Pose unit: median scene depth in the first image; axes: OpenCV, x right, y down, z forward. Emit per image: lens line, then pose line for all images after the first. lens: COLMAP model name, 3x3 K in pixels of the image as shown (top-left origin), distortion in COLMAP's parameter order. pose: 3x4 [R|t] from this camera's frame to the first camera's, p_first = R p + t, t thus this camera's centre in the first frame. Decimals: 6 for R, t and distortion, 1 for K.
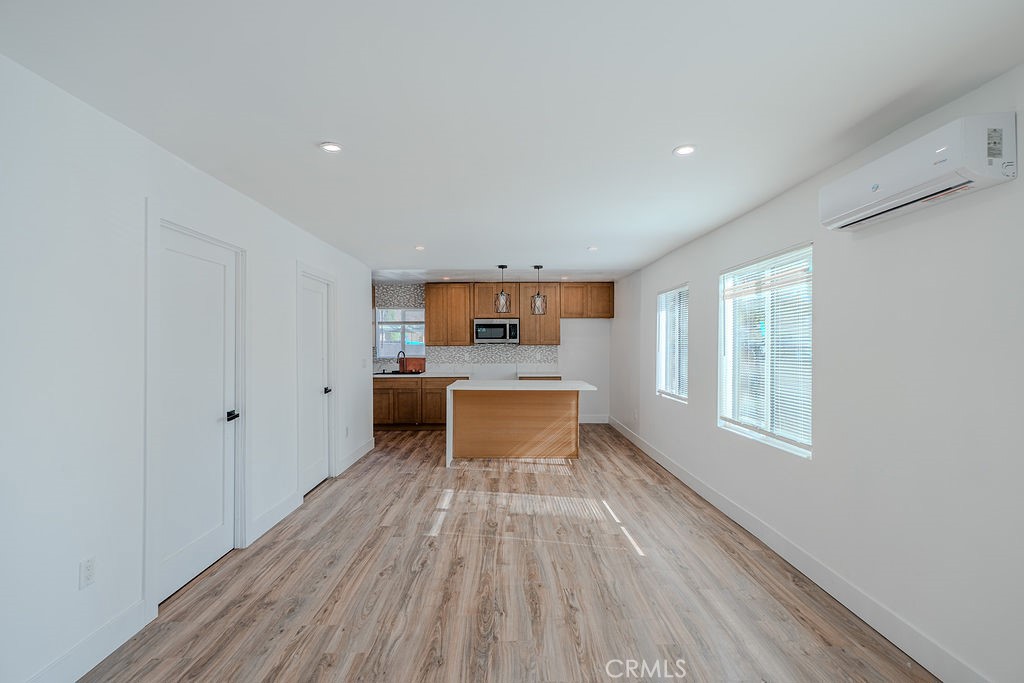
lens RADIAL K [[458.7, 0, 514.1], [0, 458.7, 344.4], [0, 0, 1]] dist [-0.001693, -0.000872]
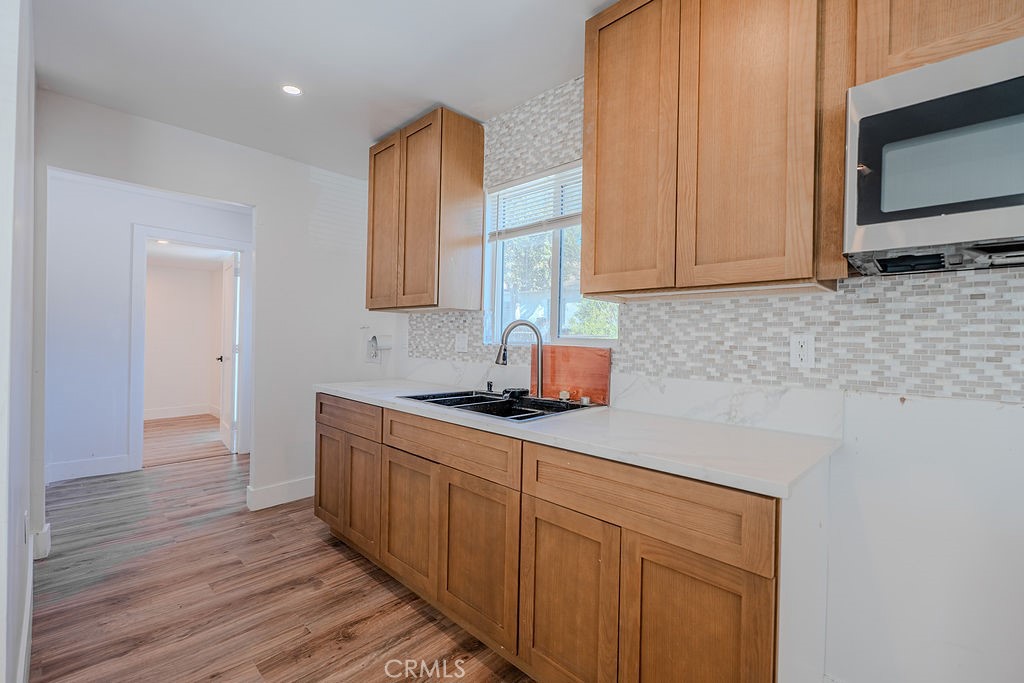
lens RADIAL K [[458.7, 0, 508.6], [0, 458.7, 339.7], [0, 0, 1]] dist [-0.001693, -0.000872]
pose [[0.694278, 0.021221, -0.719394, -0.054397], [-0.021759, 0.999727, 0.008491, 0.024352], [0.719378, 0.009758, 0.694550, 0.813521]]
